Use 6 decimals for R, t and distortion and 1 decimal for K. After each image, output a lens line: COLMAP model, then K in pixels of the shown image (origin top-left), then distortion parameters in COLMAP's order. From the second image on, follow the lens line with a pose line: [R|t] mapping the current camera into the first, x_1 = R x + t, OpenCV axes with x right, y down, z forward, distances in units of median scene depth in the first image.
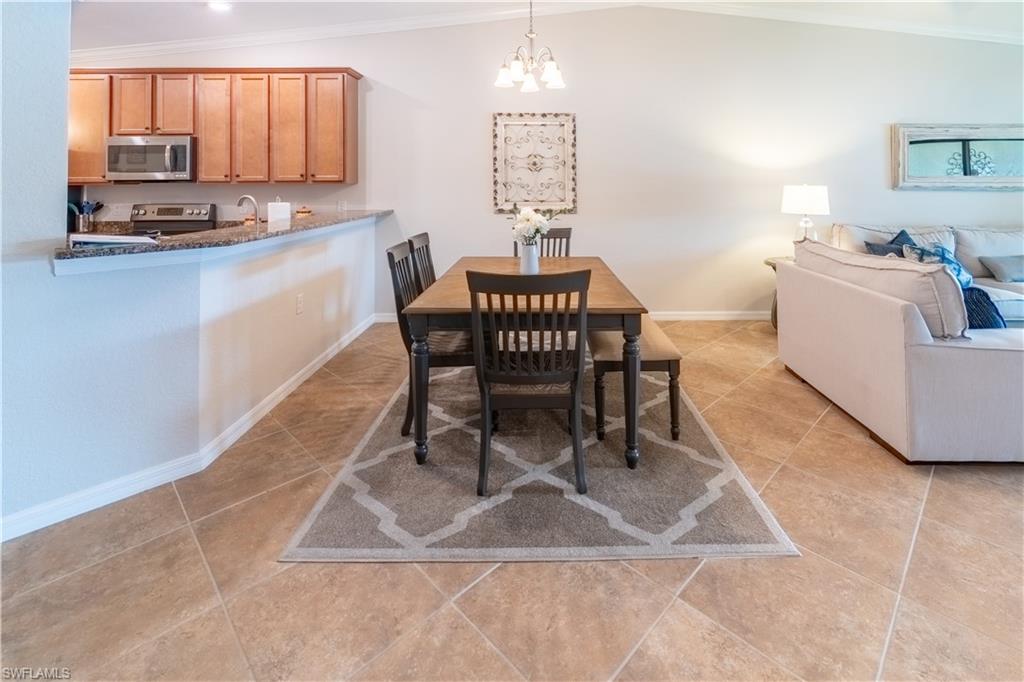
lens RADIAL K [[489.7, 0, 533.2], [0, 489.7, 185.9], [0, 0, 1]] dist [0.004806, -0.001244]
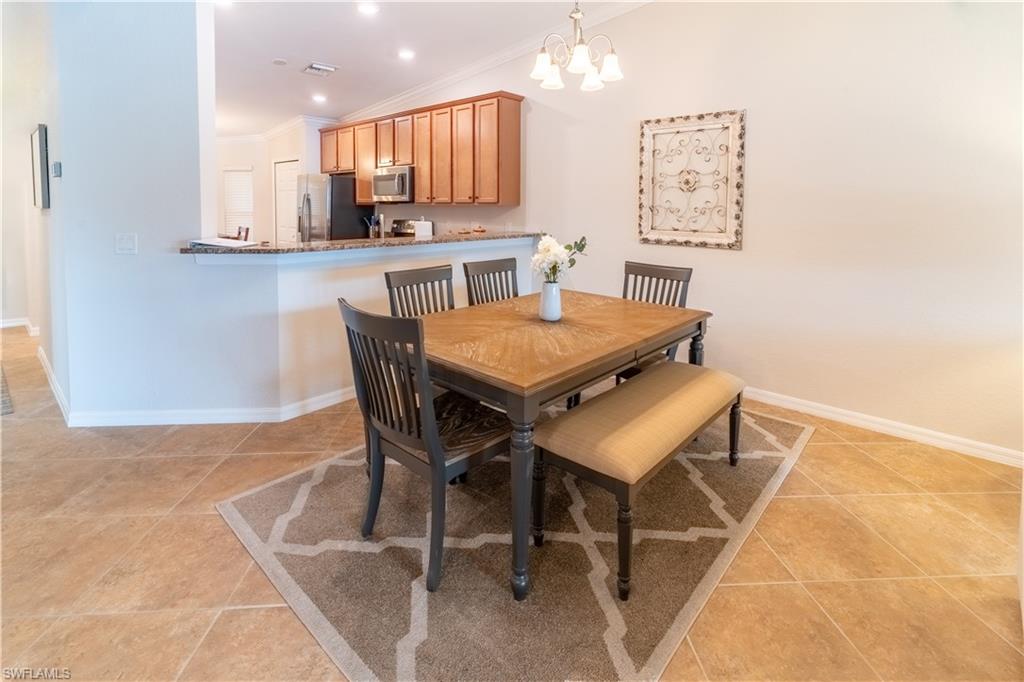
lens RADIAL K [[489.7, 0, 500.9], [0, 489.7, 245.8], [0, 0, 1]] dist [0.004806, -0.001244]
pose [[0.739146, 0.064532, -0.670446, 0.322557], [-0.013811, 0.996643, 0.080702, -0.003672], [0.673403, -0.050391, 0.737556, 0.236066]]
